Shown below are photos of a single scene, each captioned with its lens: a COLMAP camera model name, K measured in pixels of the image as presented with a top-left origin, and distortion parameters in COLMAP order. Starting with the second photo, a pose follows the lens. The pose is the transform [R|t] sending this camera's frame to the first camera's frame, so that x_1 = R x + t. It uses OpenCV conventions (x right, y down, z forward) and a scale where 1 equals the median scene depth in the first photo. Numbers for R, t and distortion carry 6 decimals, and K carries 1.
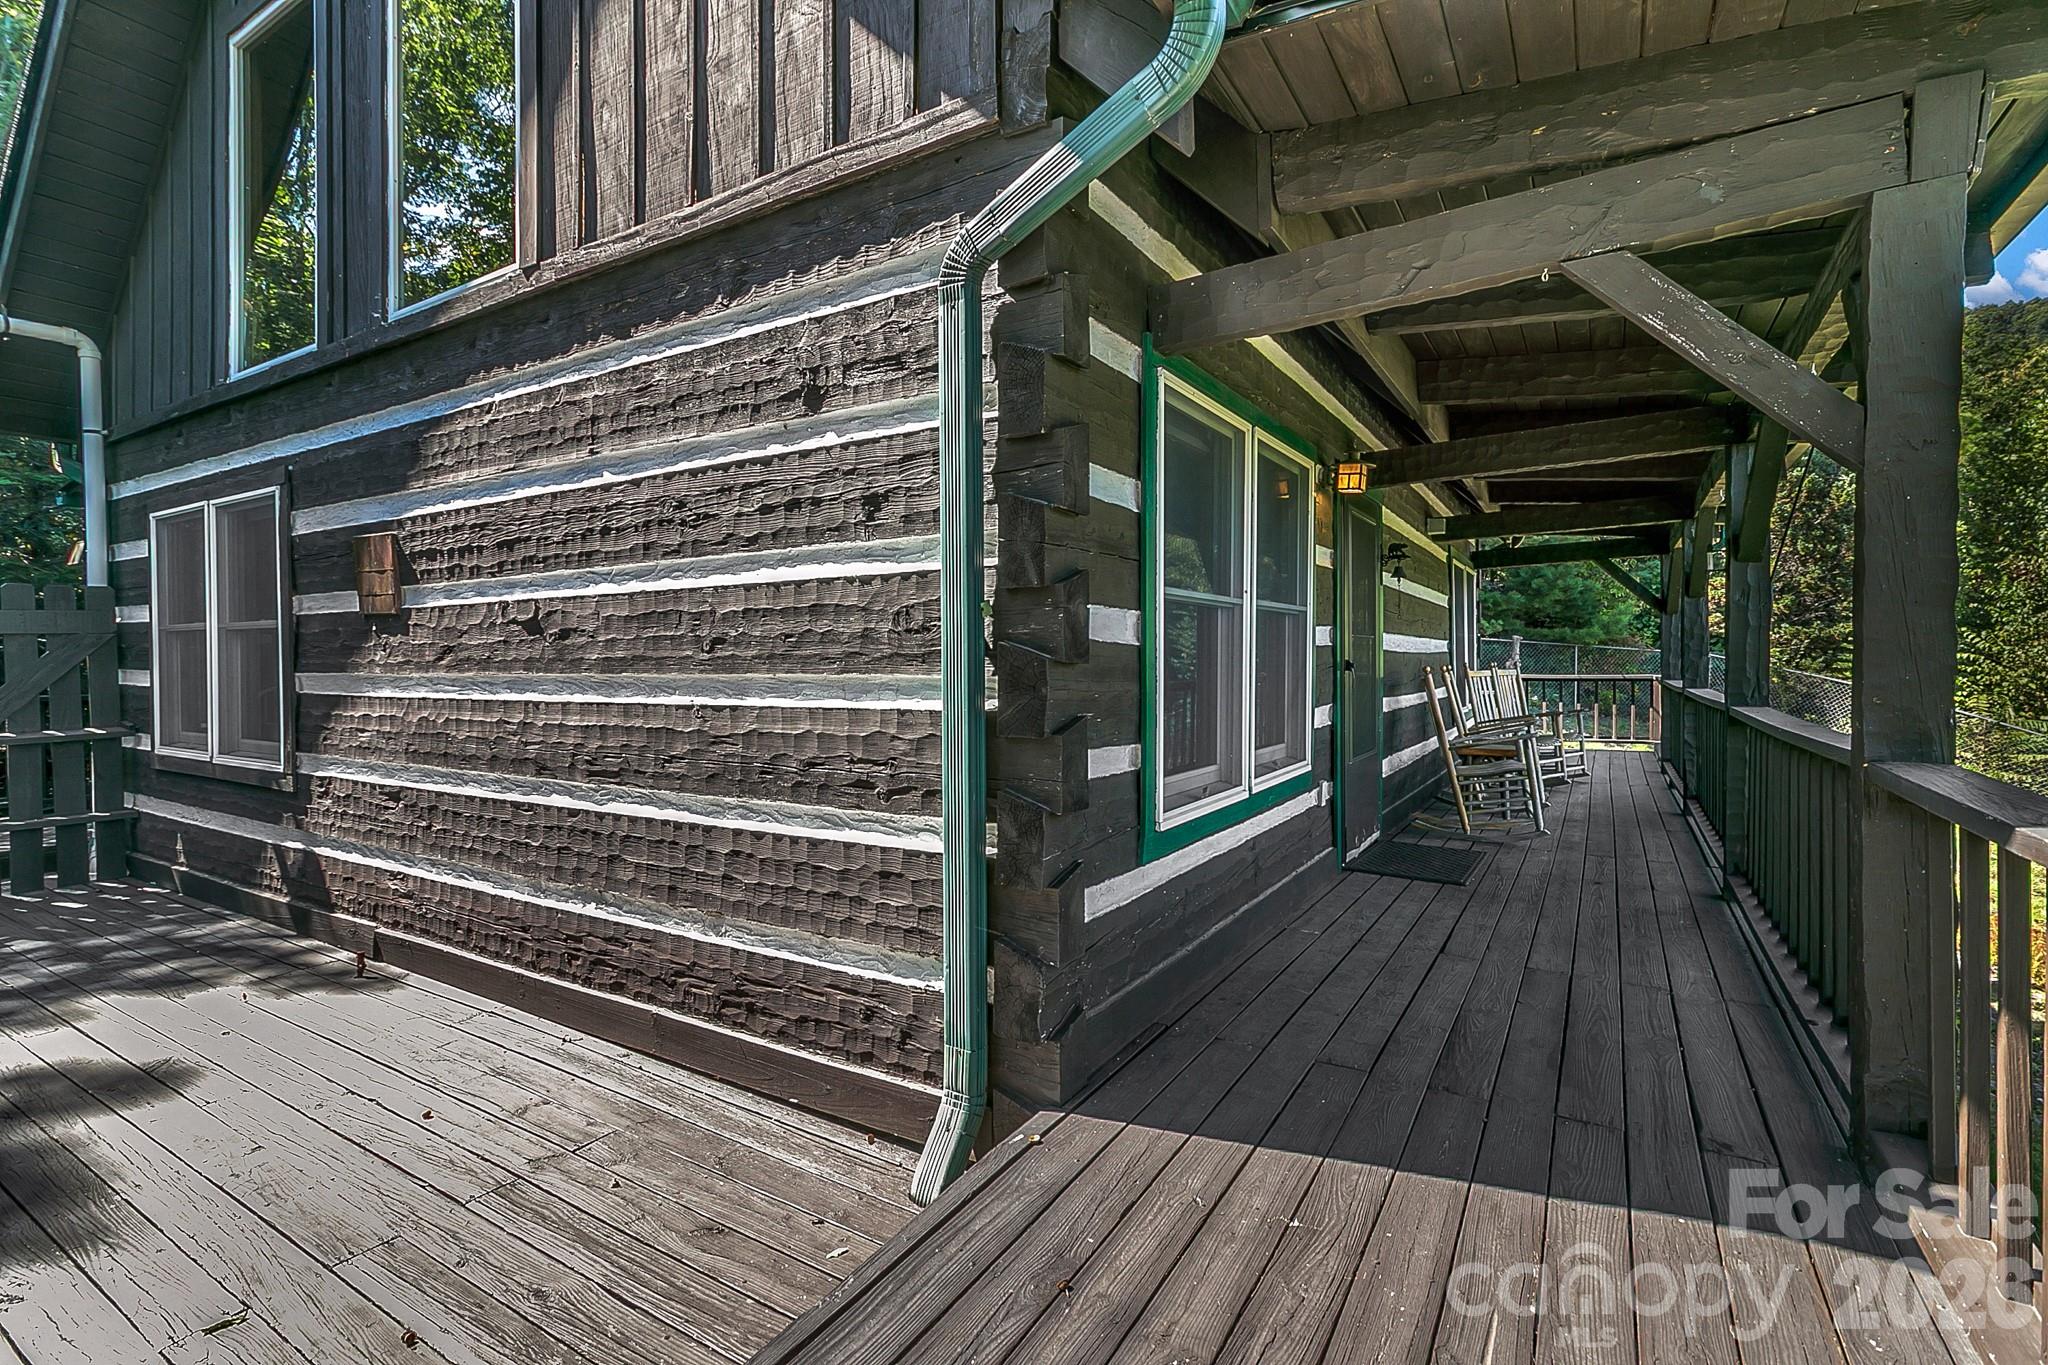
lens RADIAL K [[933.5, 0, 1021.6], [0, 933.5, 664.0], [0, 0, 1]] dist [0.000985, 0.000538]
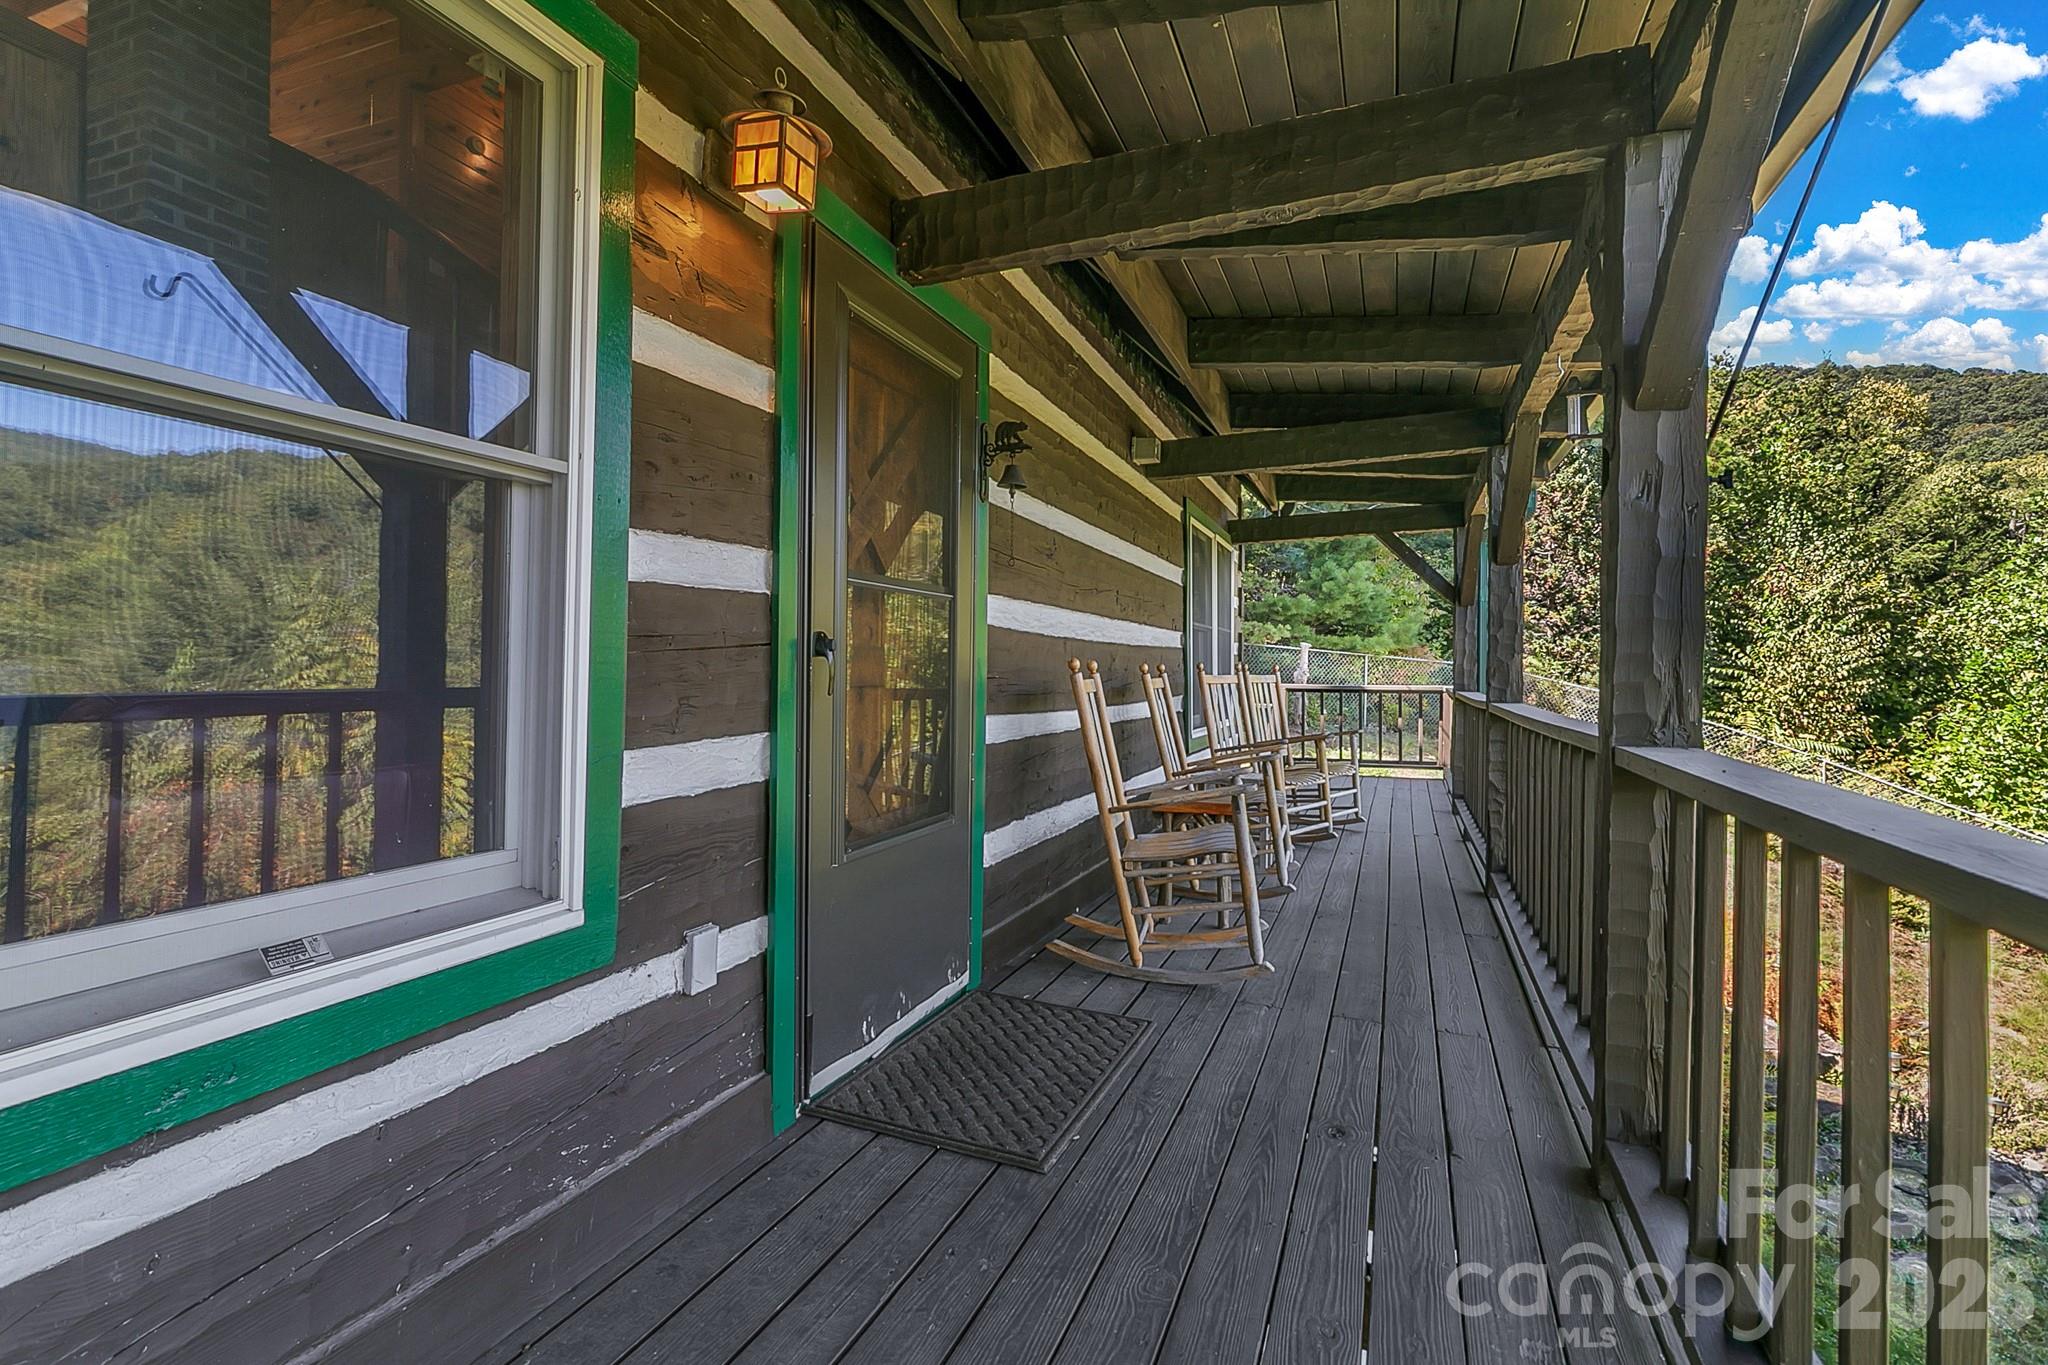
lens RADIAL K [[930.5, 0, 1026.2], [0, 930.5, 668.7], [0, 0, 1]] dist [-0.001340, 0.000083]
pose [[0.984425, 0.014064, 0.175239, 0.219703], [-0.013112, 0.999892, -0.006591, 0.008579], [-0.175313, 0.004191, 0.984504, 0.331410]]
